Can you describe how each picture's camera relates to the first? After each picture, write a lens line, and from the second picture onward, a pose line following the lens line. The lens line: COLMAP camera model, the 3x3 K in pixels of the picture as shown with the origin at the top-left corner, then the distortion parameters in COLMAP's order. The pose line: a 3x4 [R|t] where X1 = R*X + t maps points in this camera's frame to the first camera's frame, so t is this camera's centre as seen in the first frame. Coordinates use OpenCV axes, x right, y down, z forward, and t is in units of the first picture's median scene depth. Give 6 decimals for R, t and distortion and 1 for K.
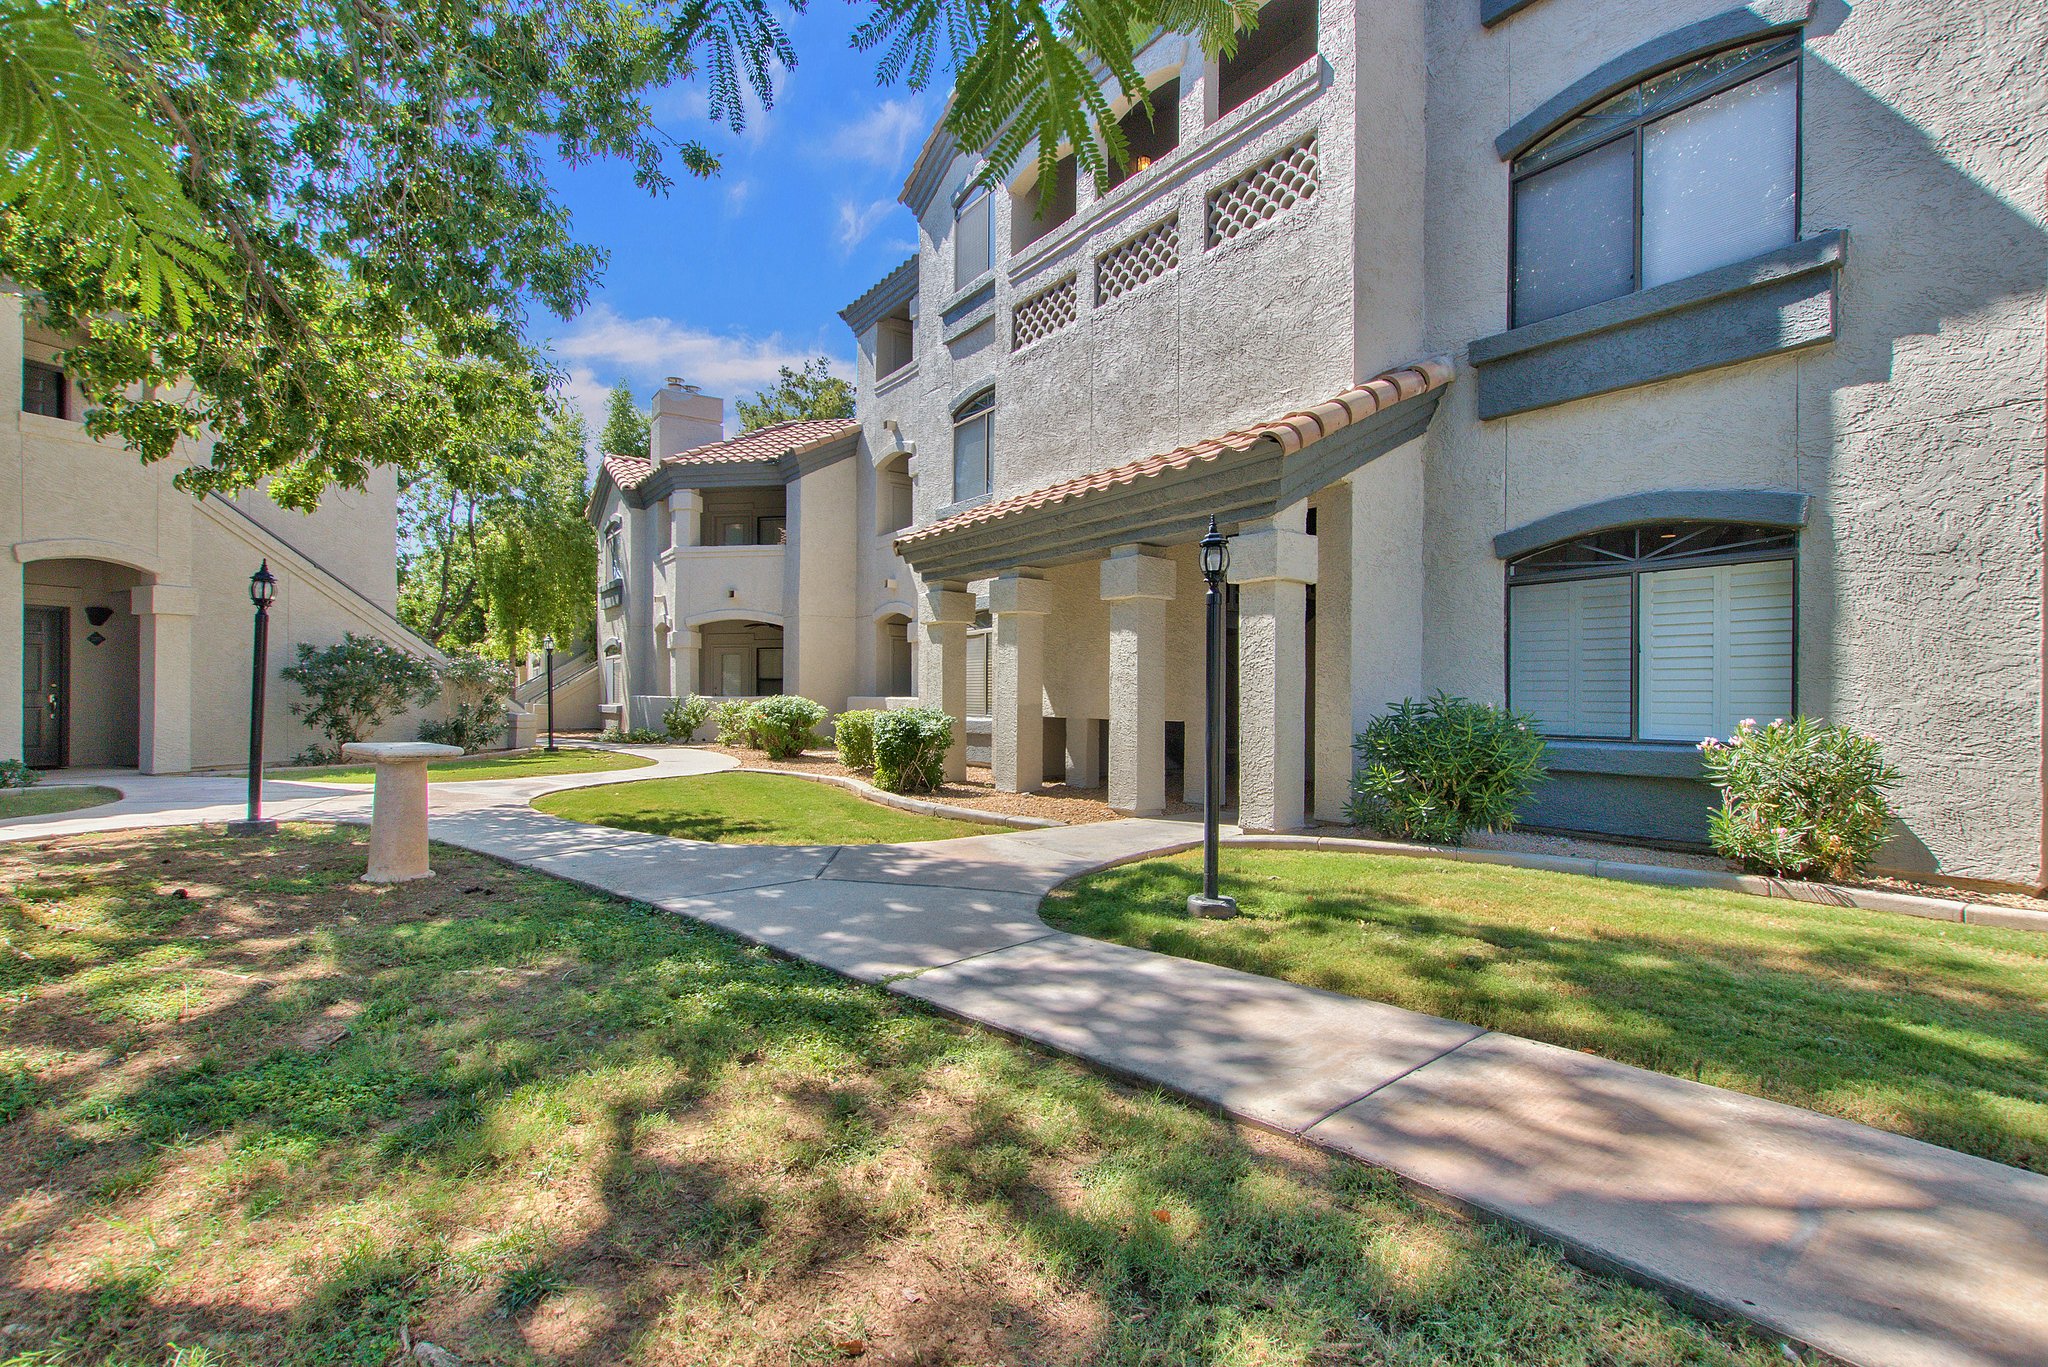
lens RADIAL K [[941.0, 0, 1023.6], [0, 941.0, 694.3], [0, 0, 1]] dist [-0.013468, 0.002014]
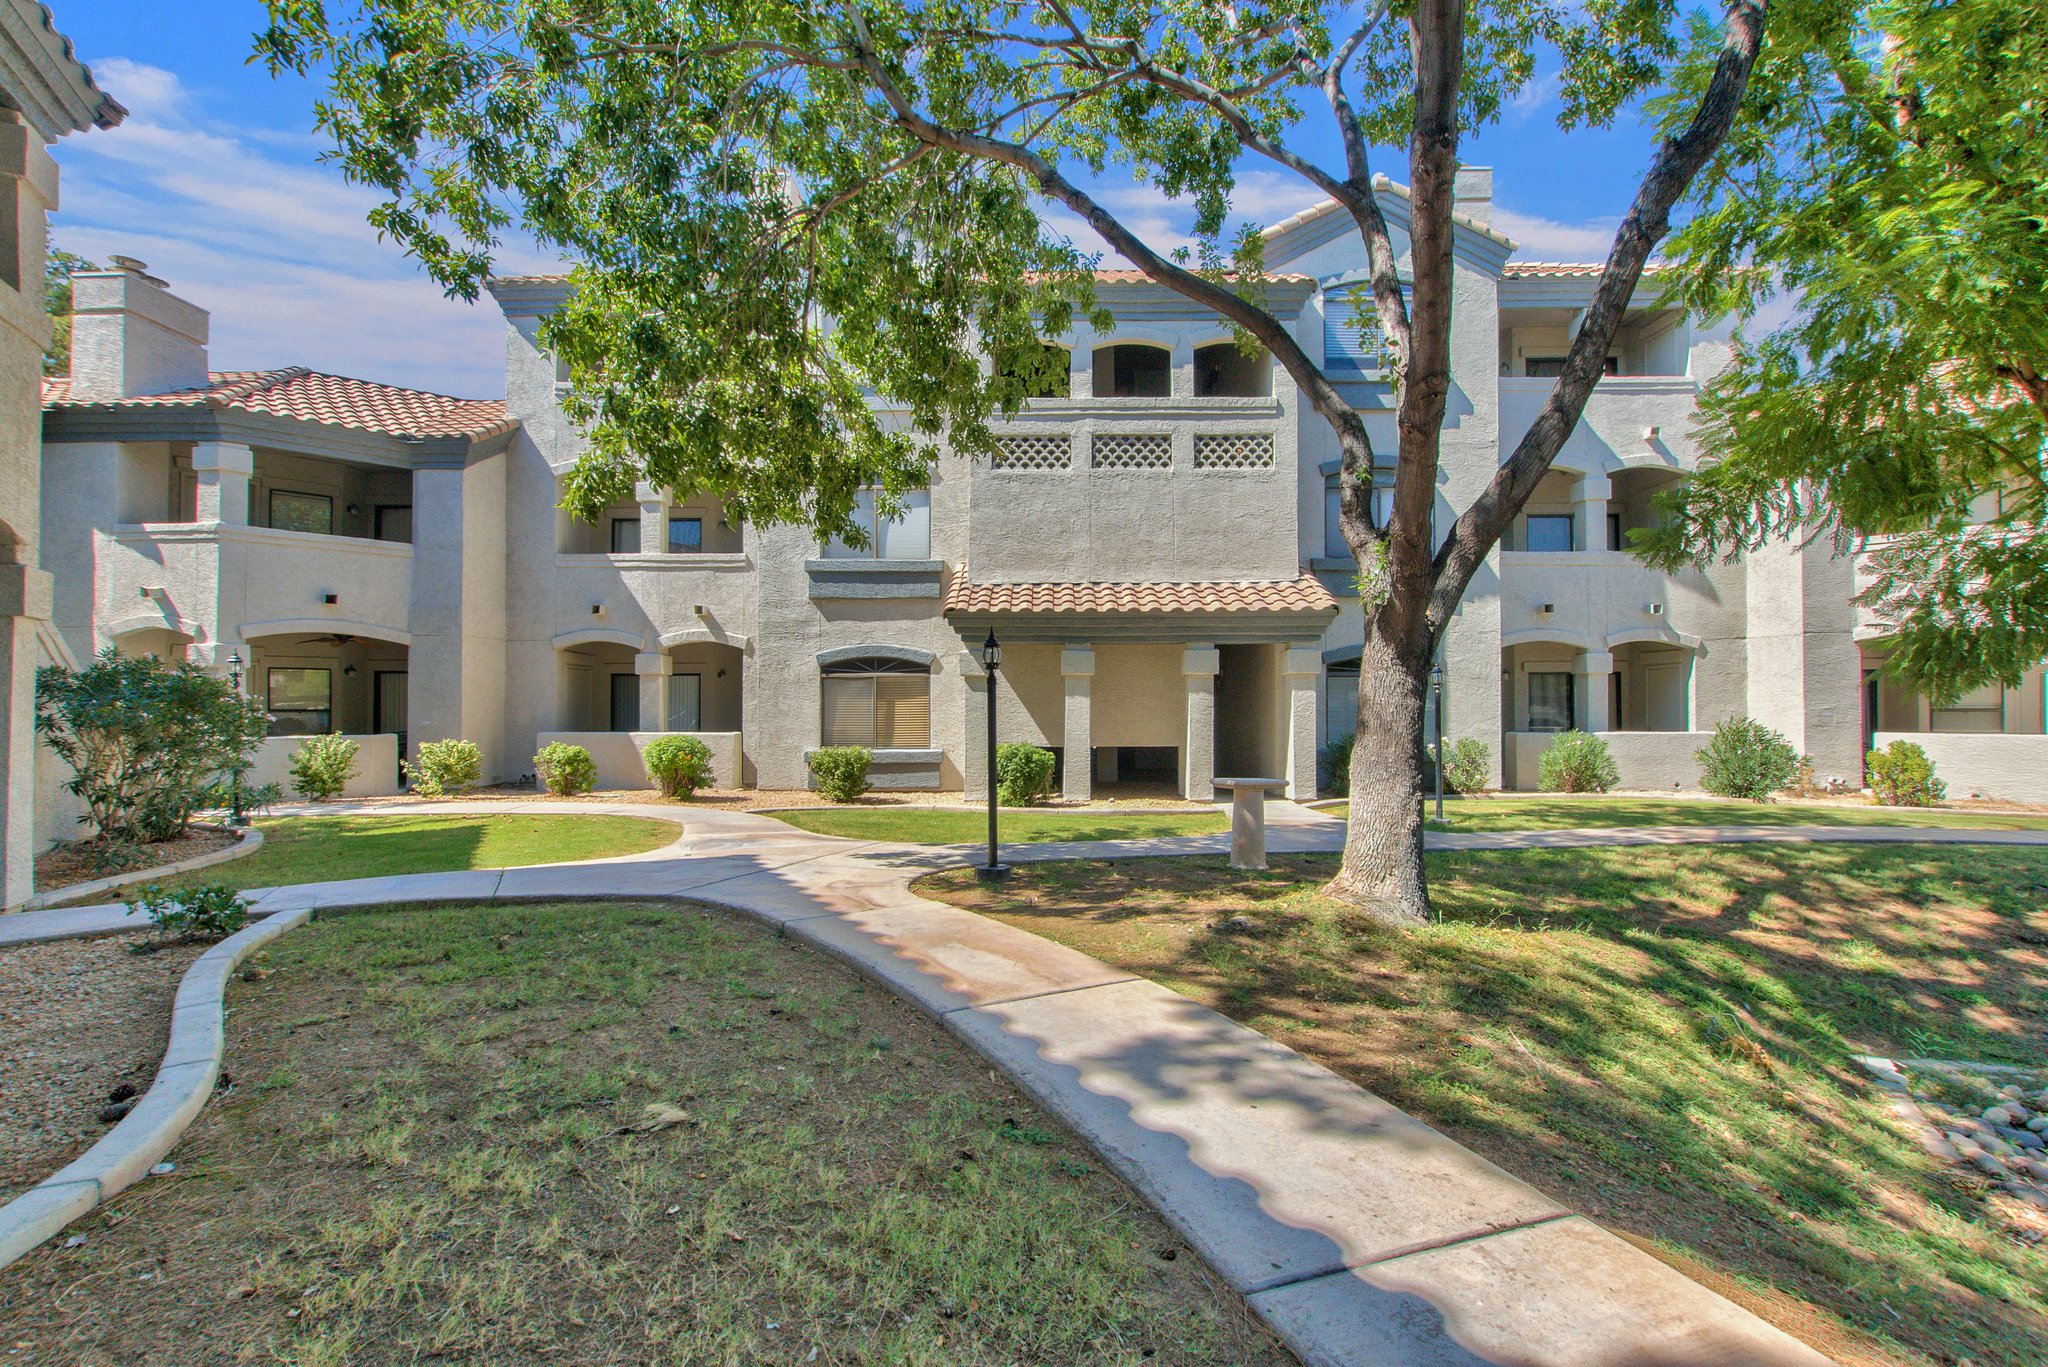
lens RADIAL K [[941.0, 0, 1023.5], [0, 941.0, 683.6], [0, 0, 1]] dist [-0.013468, 0.002014]
pose [[0.557659, 0.019313, 0.829846, -1.233076], [0.008001, 0.999558, -0.028640, -0.039563], [-0.830032, 0.022611, 0.557257, 0.297807]]
